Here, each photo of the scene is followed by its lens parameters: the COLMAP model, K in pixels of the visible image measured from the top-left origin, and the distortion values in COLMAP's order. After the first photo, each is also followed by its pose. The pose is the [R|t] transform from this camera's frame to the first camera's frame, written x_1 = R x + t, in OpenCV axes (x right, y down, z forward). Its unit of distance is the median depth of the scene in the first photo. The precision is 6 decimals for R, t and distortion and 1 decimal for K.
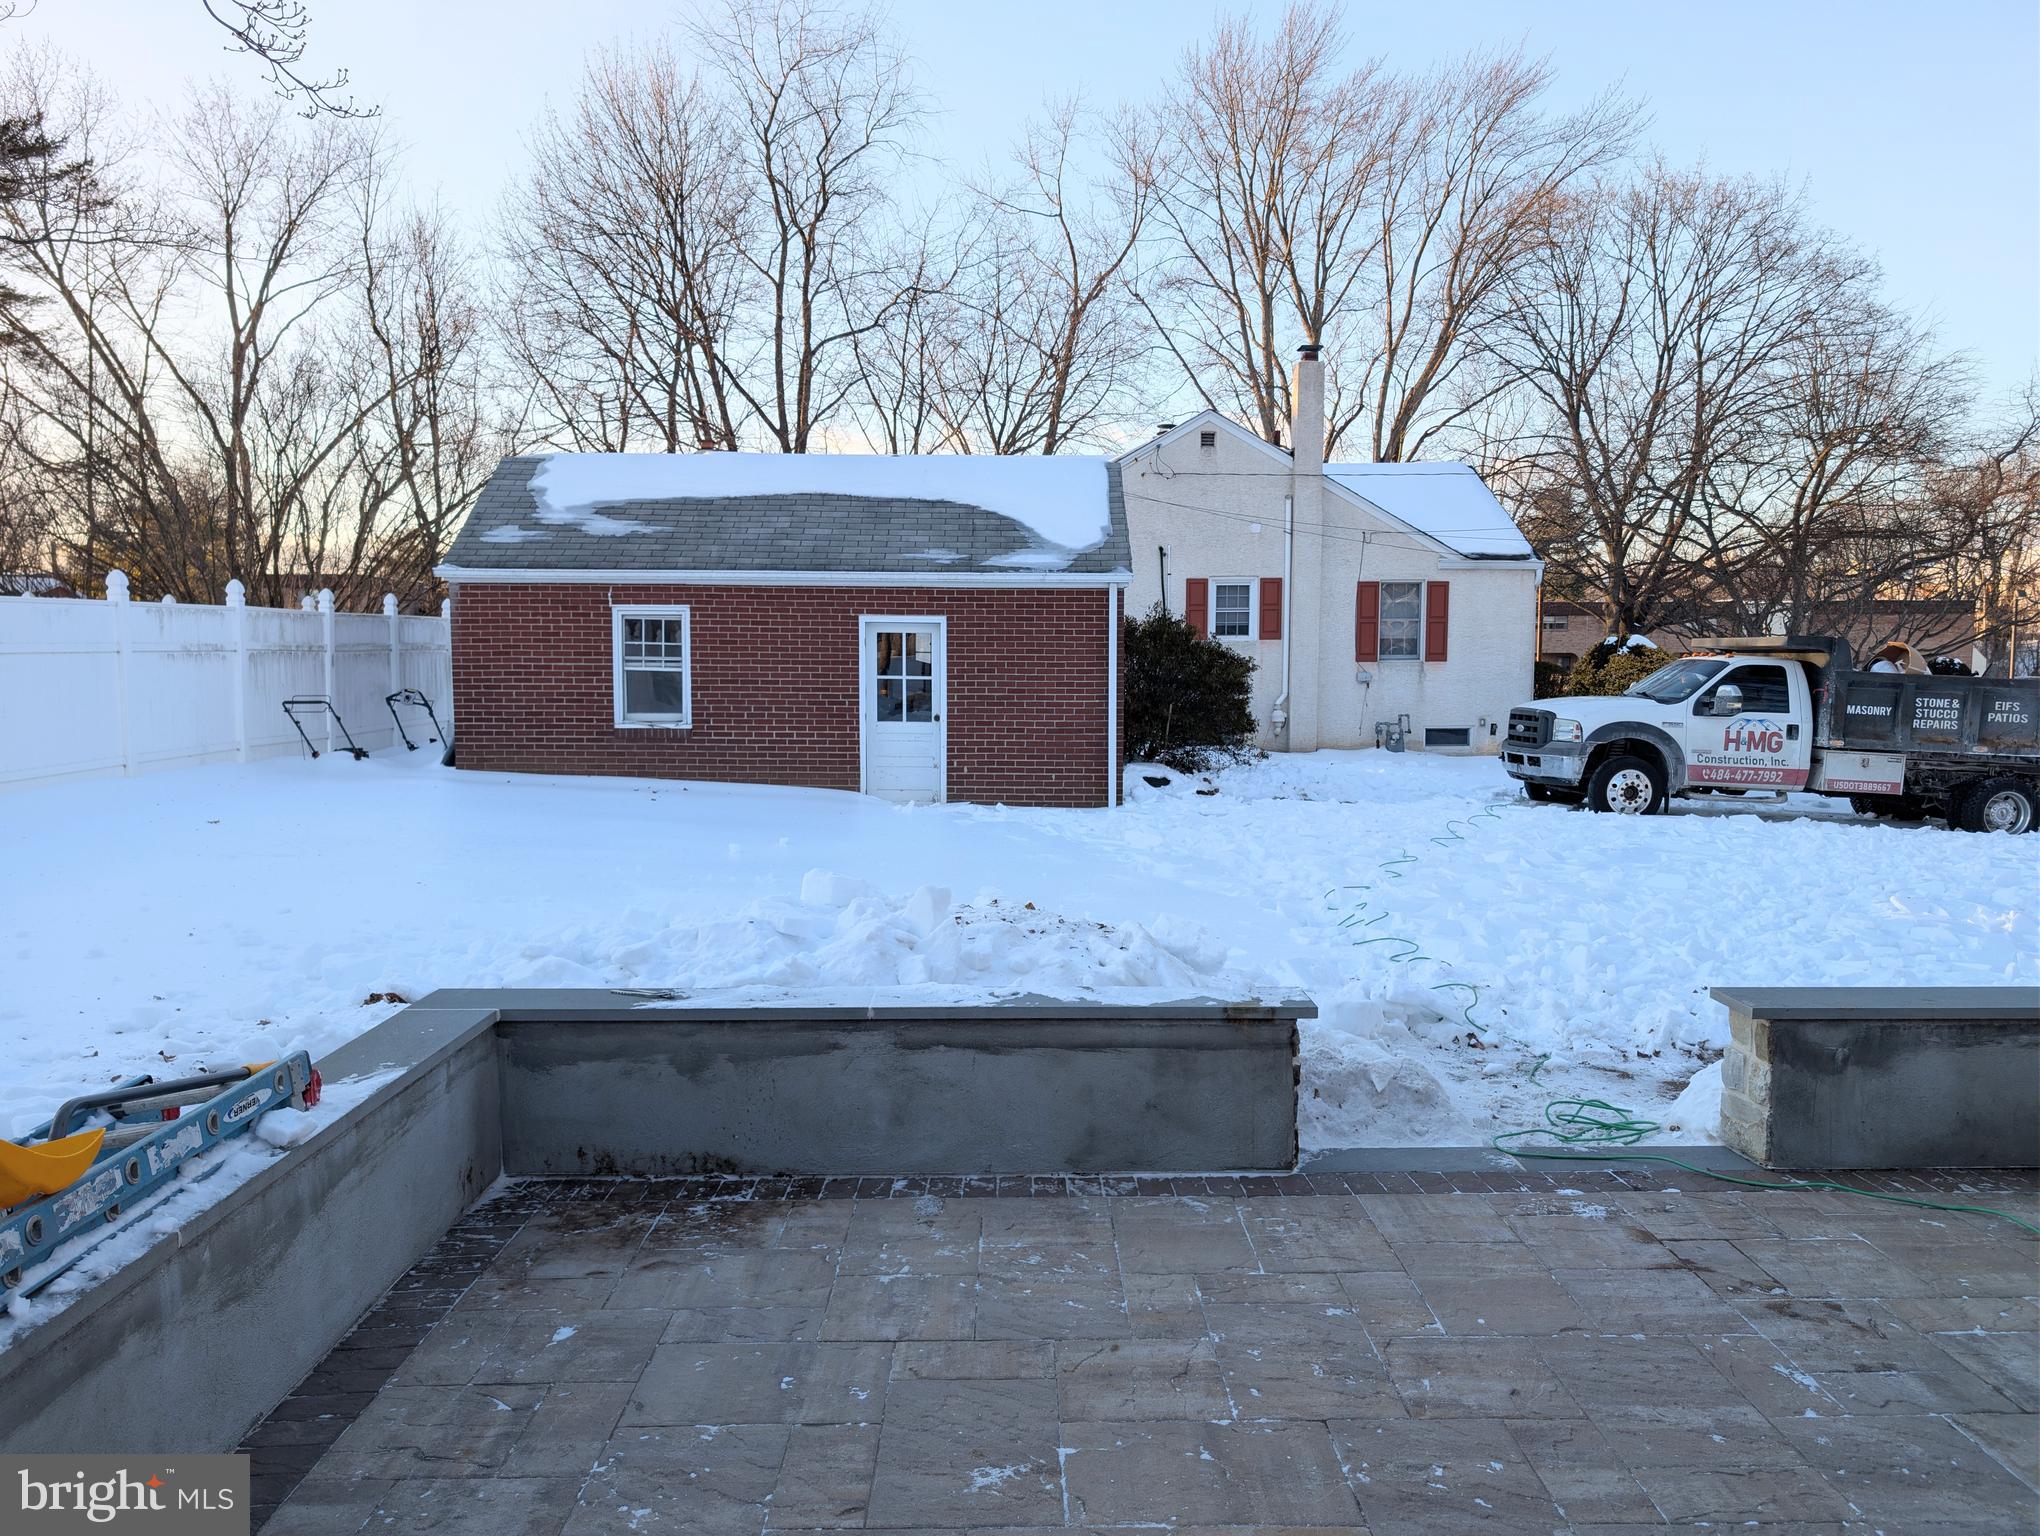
lens RADIAL K [[1456.9, 0, 1018.4], [0, 1456.9, 773.1], [0, 0, 1]] dist [0.016038, -0.013951]
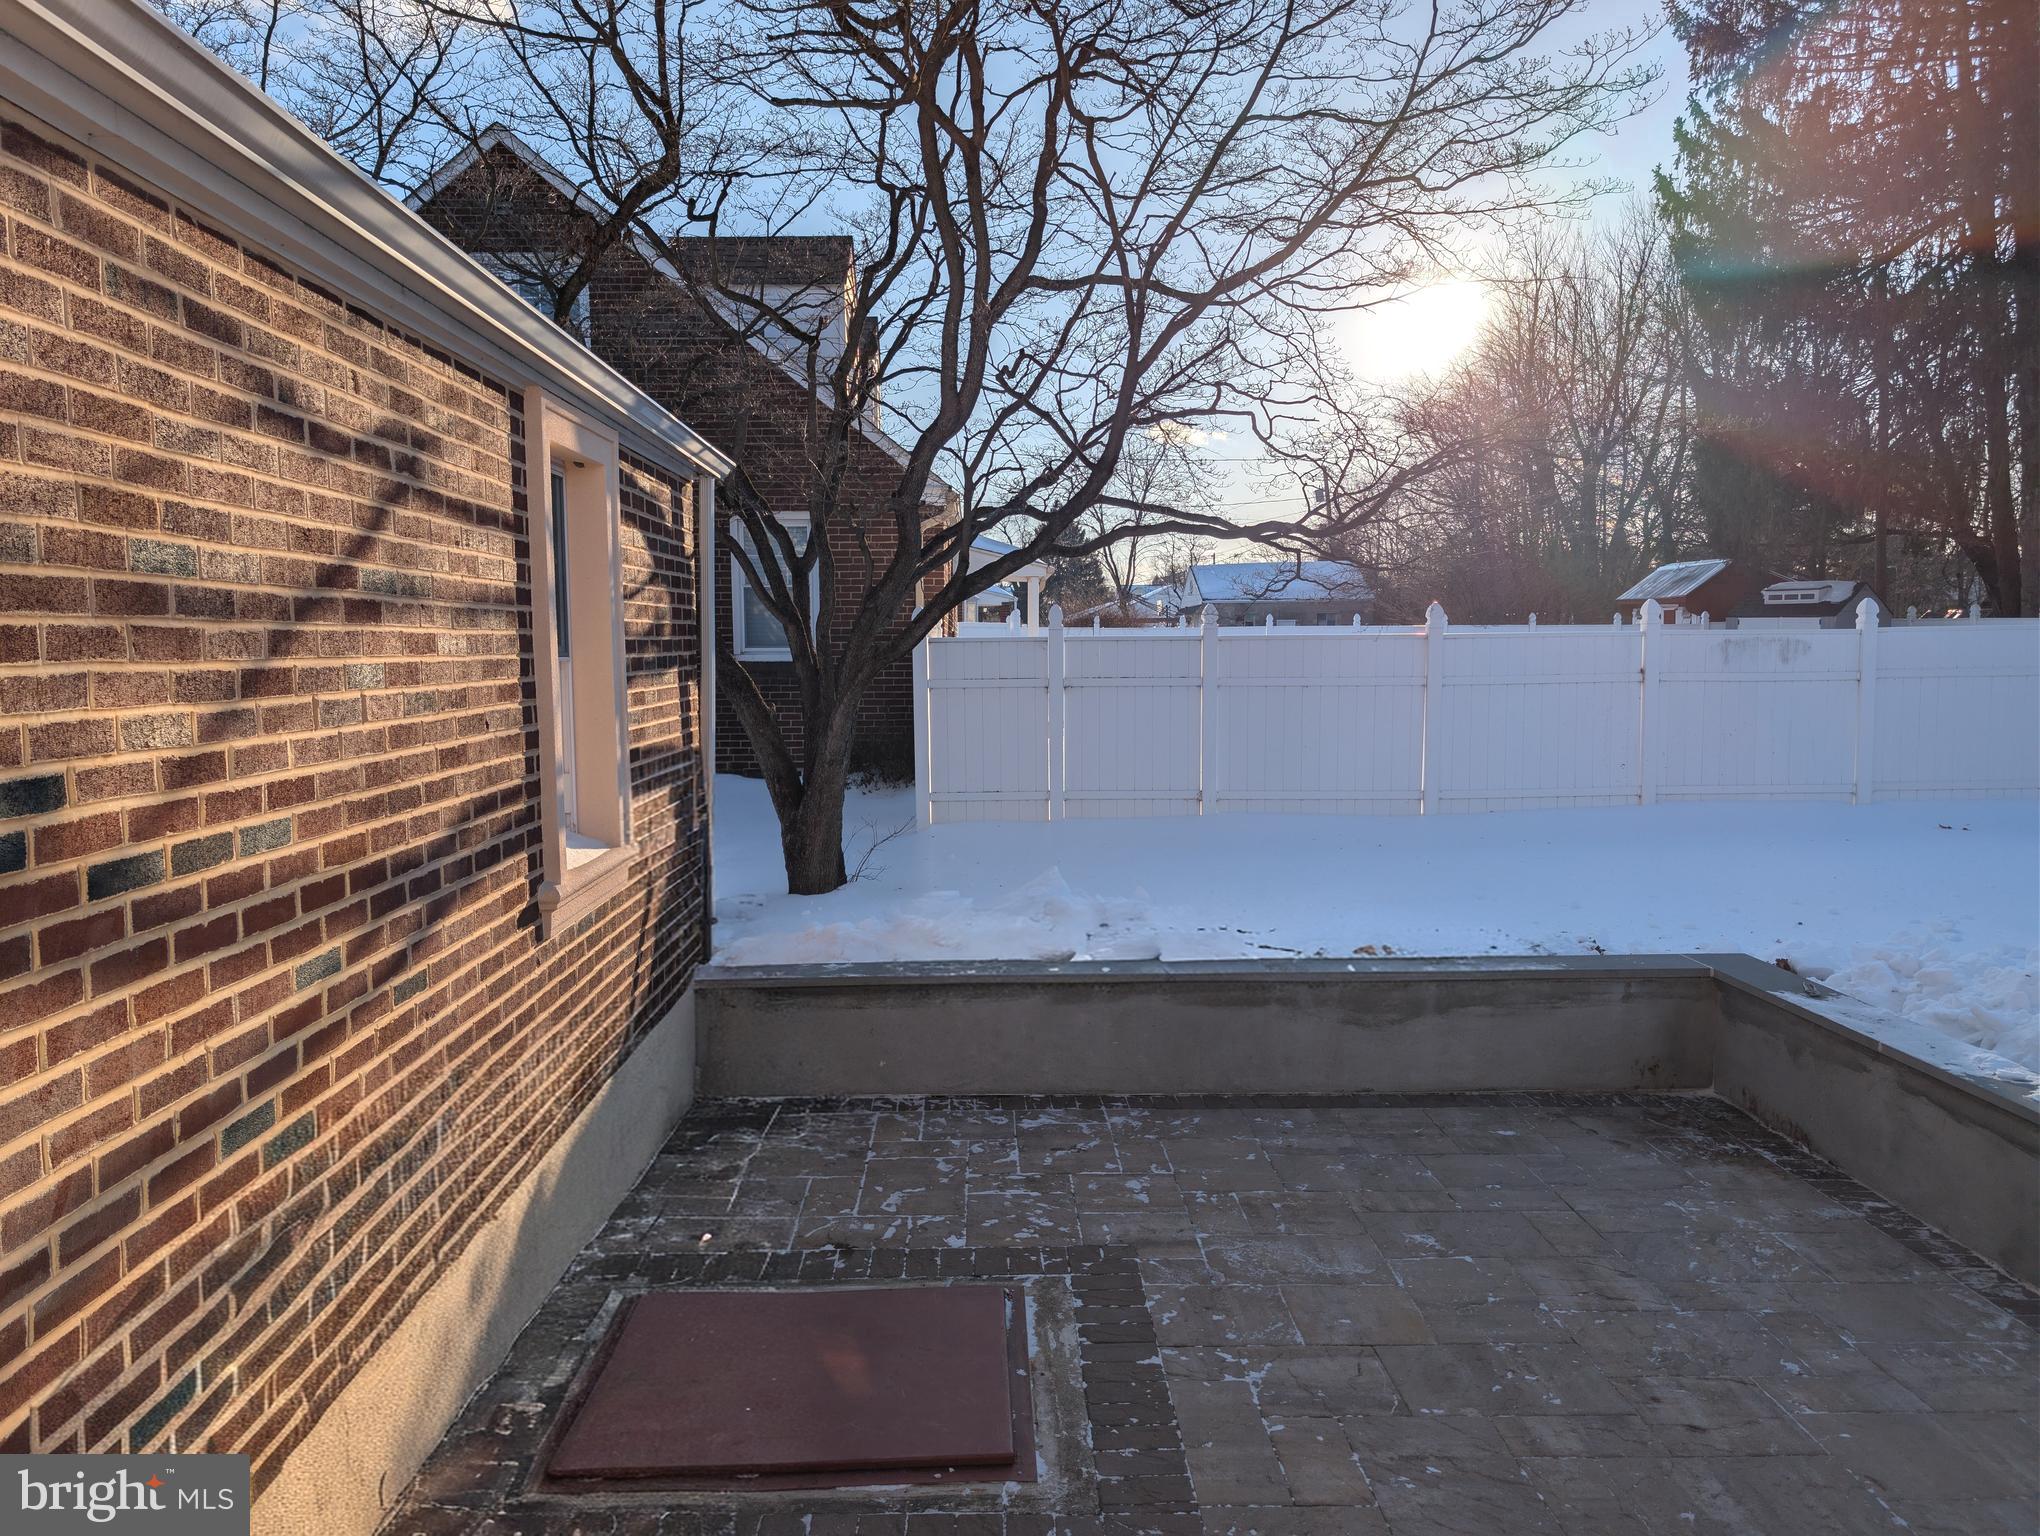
lens RADIAL K [[1456.9, 0, 1018.1], [0, 1456.9, 767.9], [0, 0, 1]] dist [0.016038, -0.013951]
pose [[0.017974, 0.086901, -0.996055, 0.991321], [-0.073622, 0.993626, 0.085360, -0.096373], [0.997124, 0.071798, 0.024257, 0.296565]]
